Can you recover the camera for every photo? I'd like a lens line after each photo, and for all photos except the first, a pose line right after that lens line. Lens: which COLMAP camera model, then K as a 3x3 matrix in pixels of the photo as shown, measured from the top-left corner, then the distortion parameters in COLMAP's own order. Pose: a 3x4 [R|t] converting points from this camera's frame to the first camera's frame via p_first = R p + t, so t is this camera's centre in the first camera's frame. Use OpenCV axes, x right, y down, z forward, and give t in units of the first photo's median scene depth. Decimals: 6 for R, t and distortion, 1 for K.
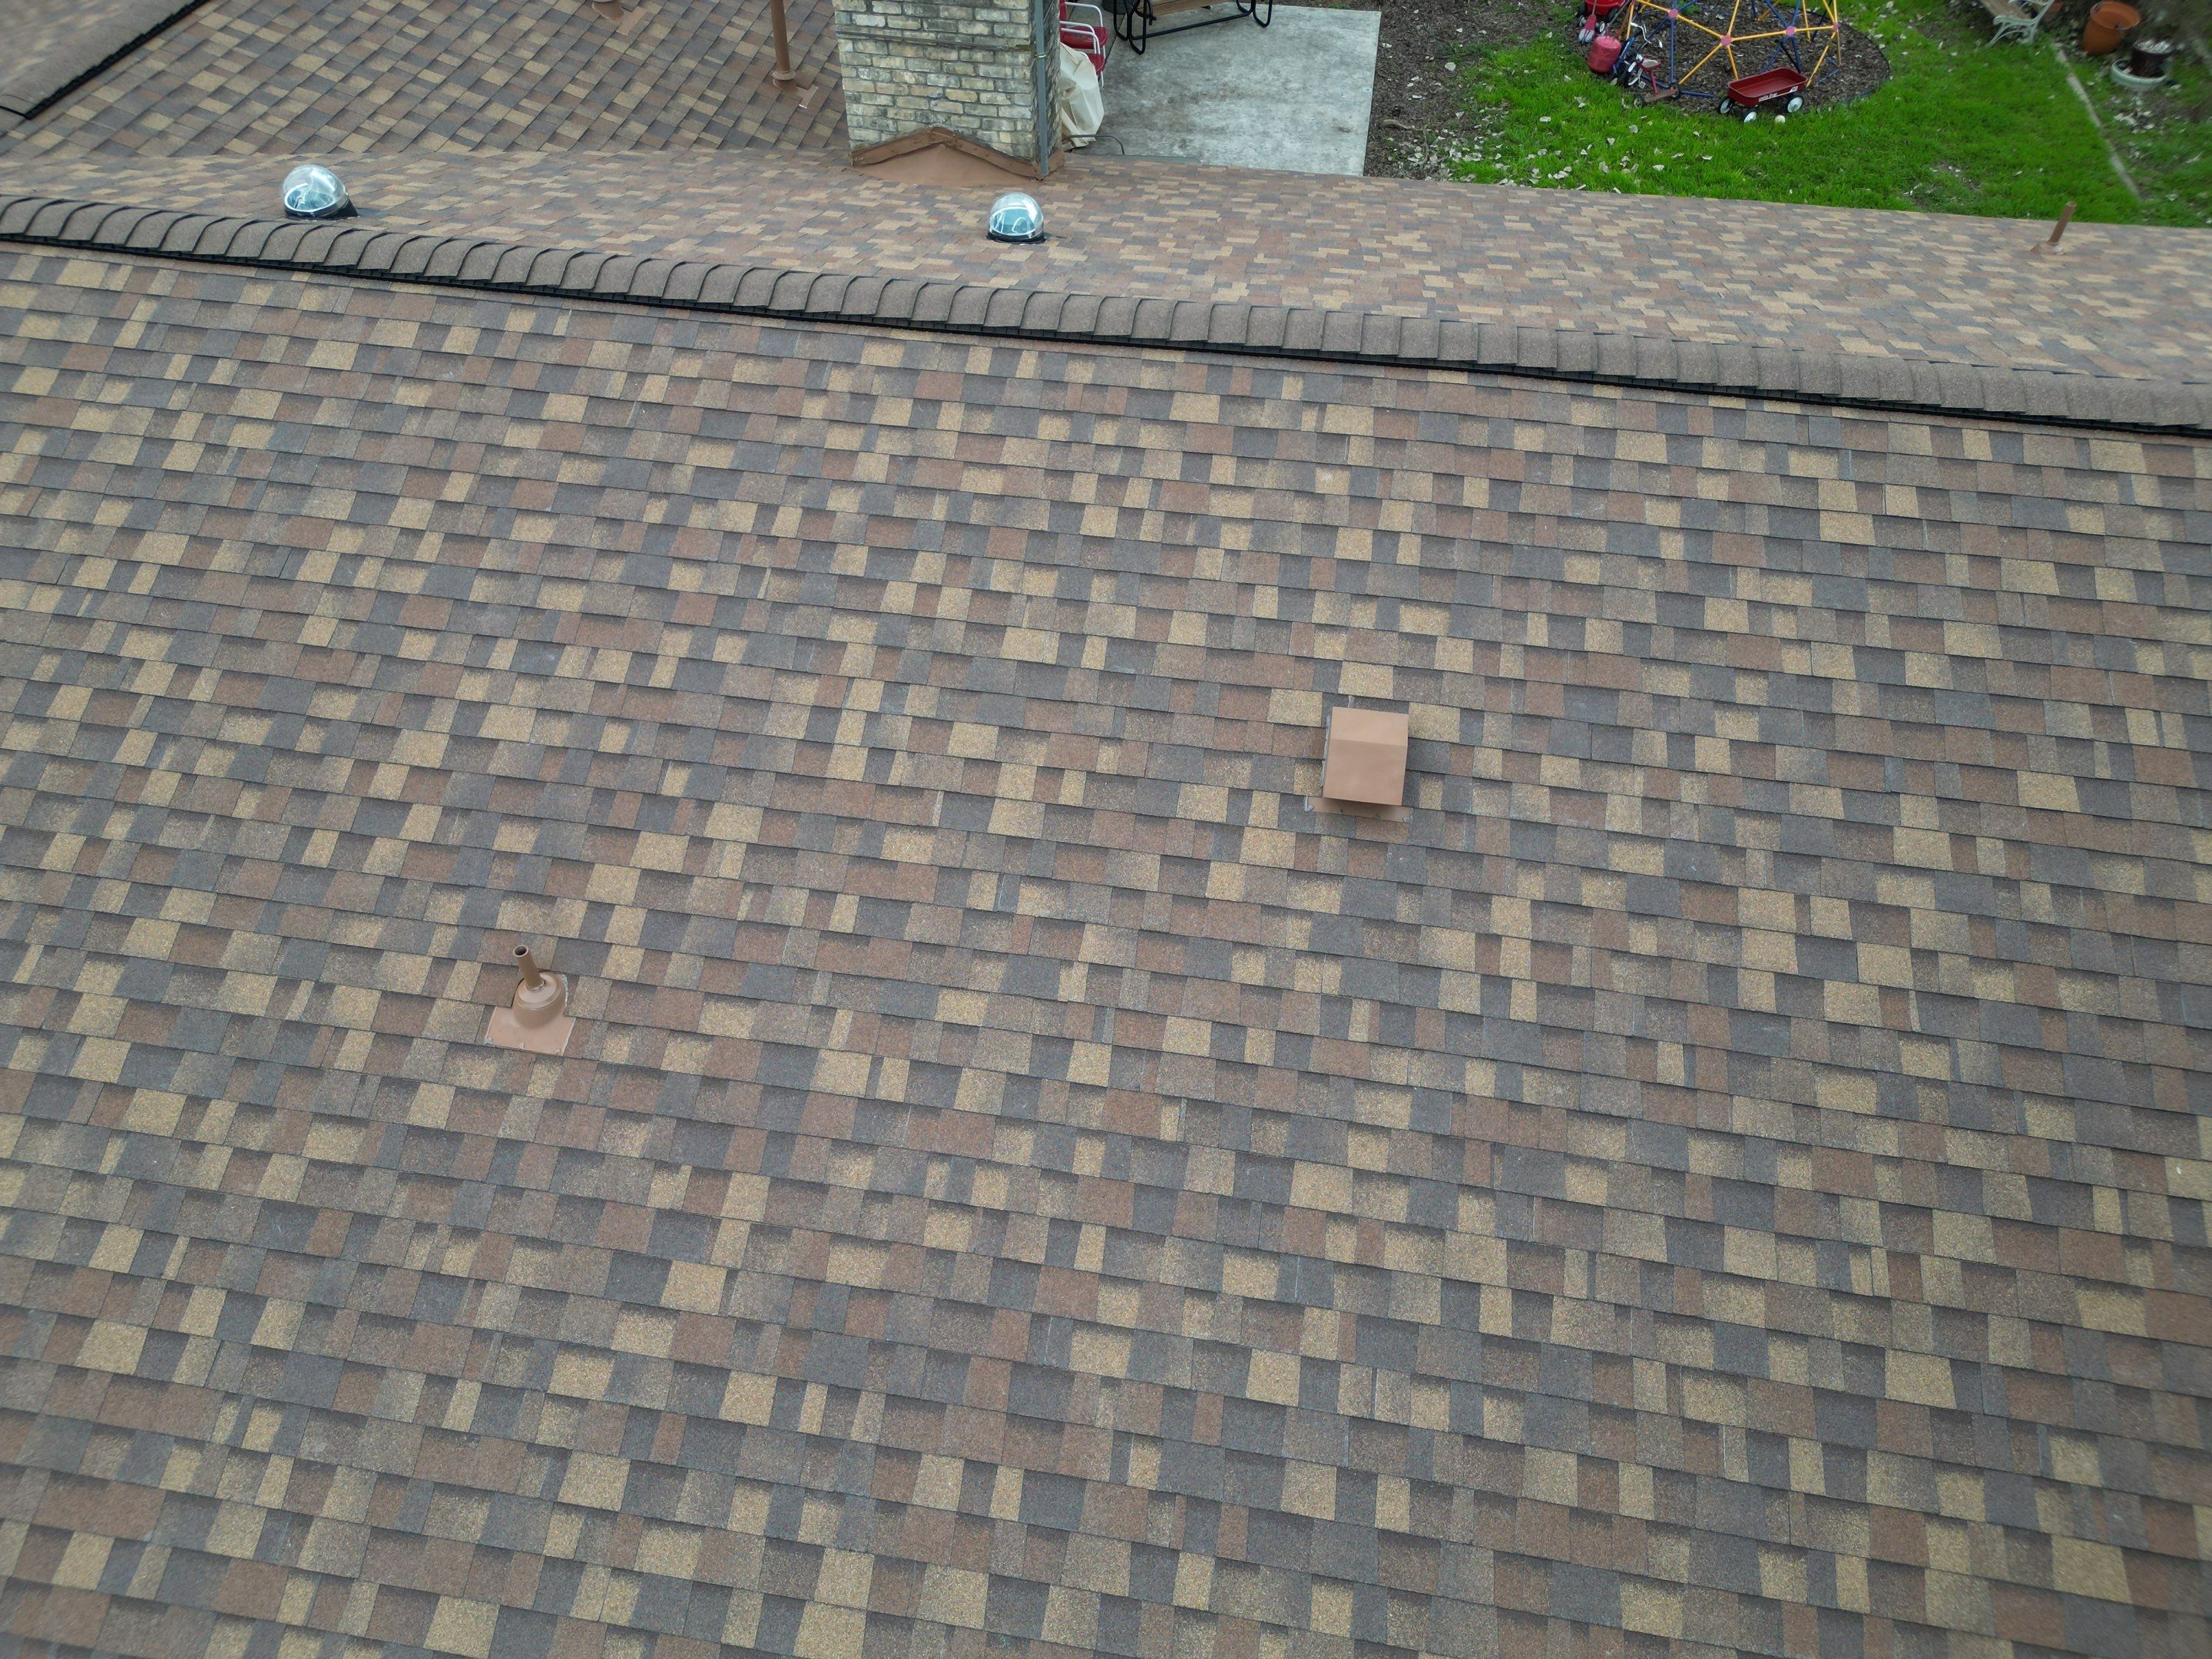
lens RADIAL K [[1546.9, 0, 1101.5], [0, 1546.9, 830.4], [0, 0, 1]] dist [0.070788, -0.069947]
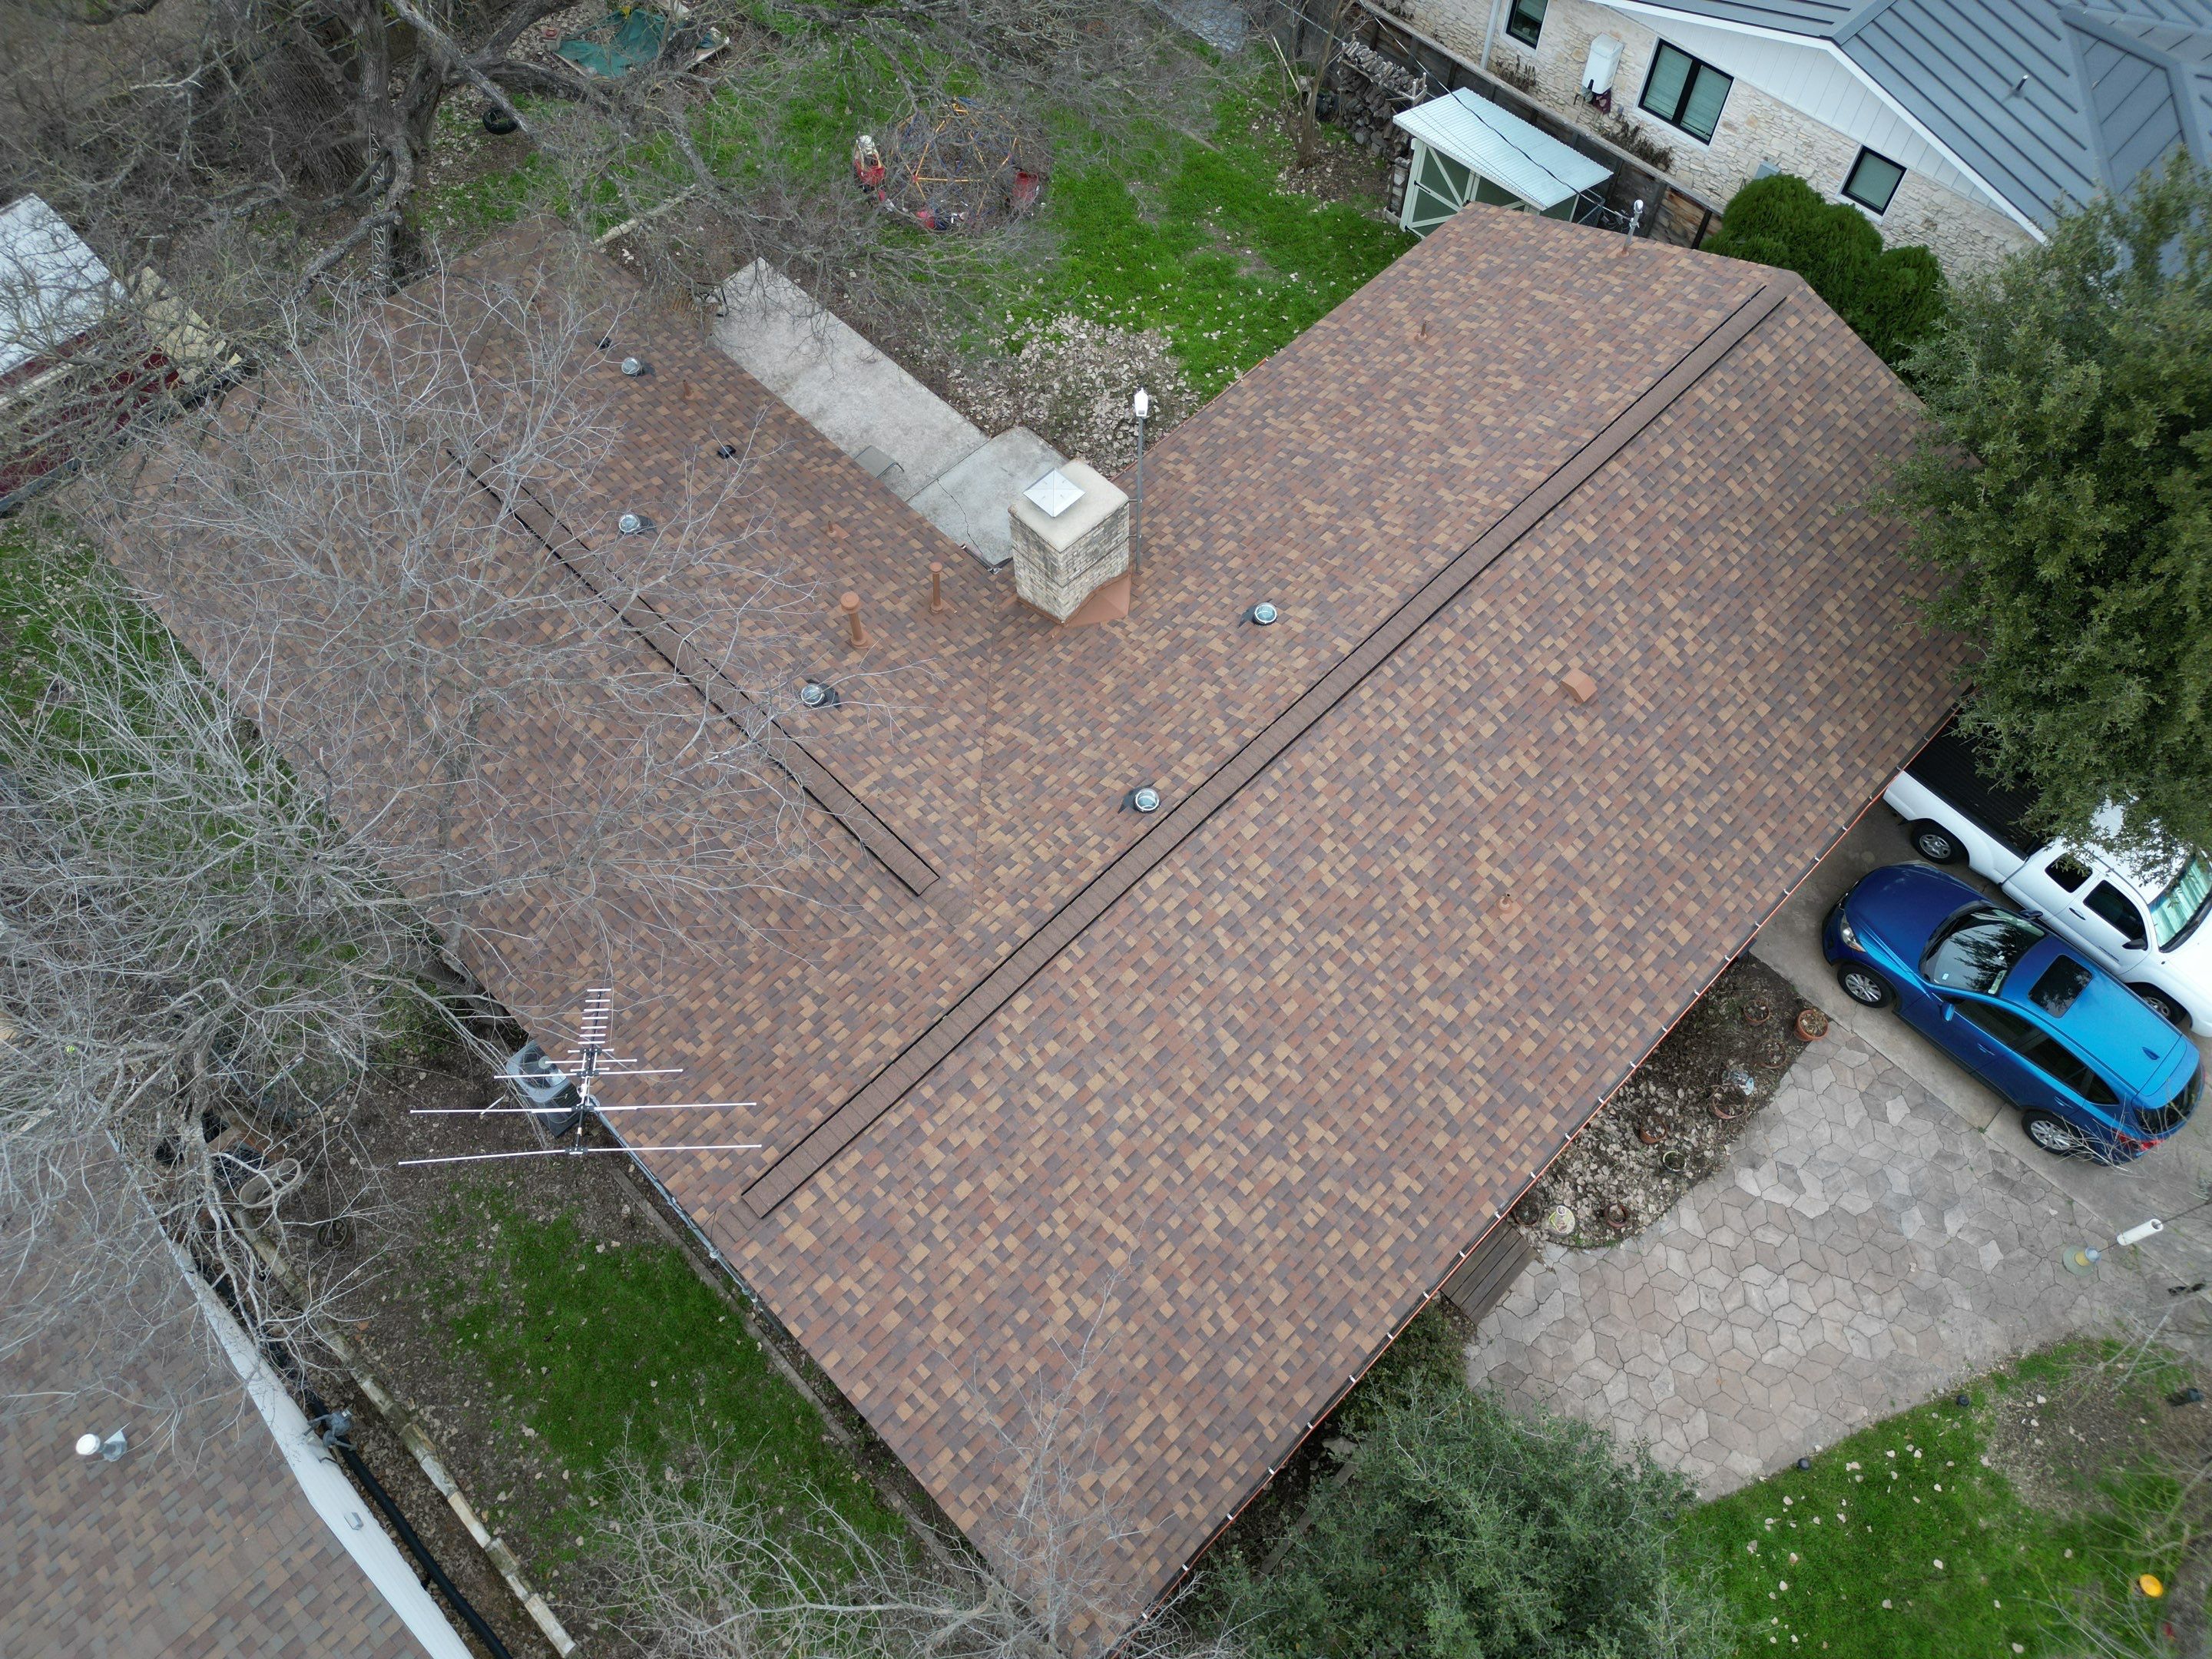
lens RADIAL K [[1541.9, 0, 1101.9], [0, 1541.9, 830.6], [0, 0, 1]] dist [0.113242, -0.219683]
pose [[0.587425, -0.713130, 0.382594, -1.838301], [0.607730, 0.700908, 0.373352, -1.610590], [-0.534412, 0.013197, 0.845121, -1.237069]]
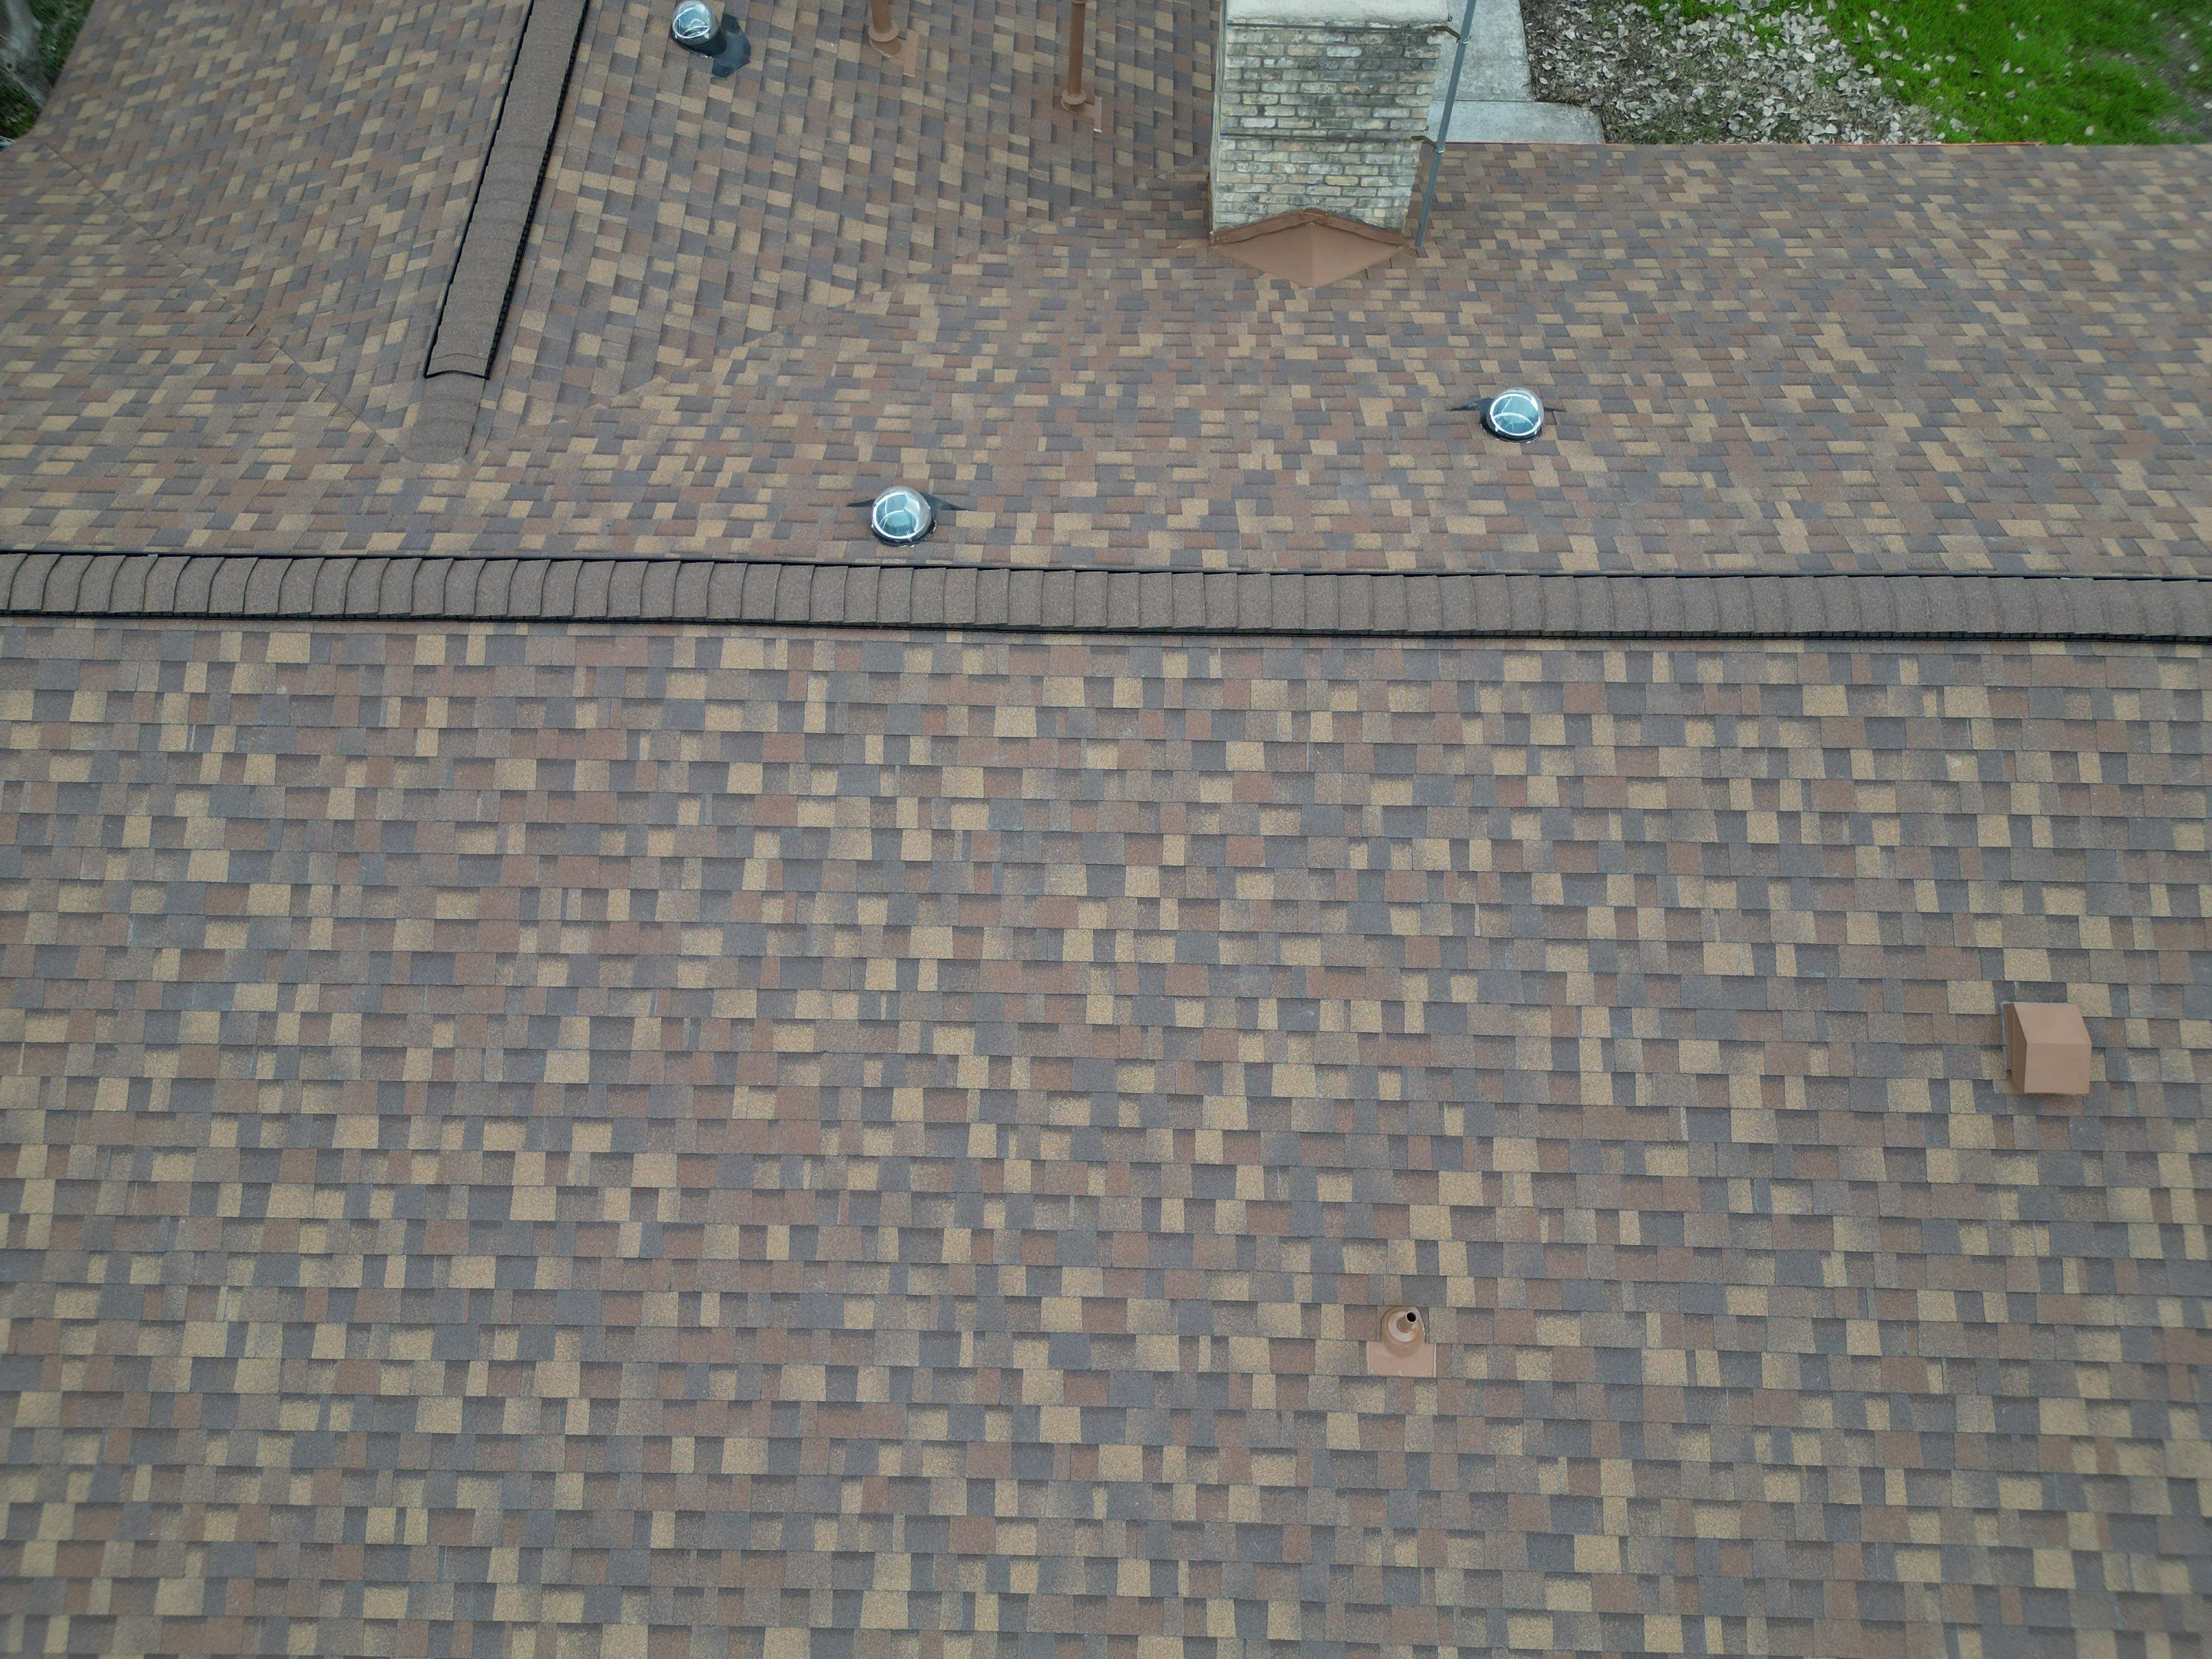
lens RADIAL K [[1546.4, 0, 1101.4], [0, 1546.4, 829.9], [0, 0, 1]] dist [0.077276, -0.079280]
pose [[0.990283, -0.126256, 0.058298, -0.555425], [0.107225, 0.960163, 0.258050, -0.553805], [-0.088556, -0.249291, 0.964371, -0.061291]]
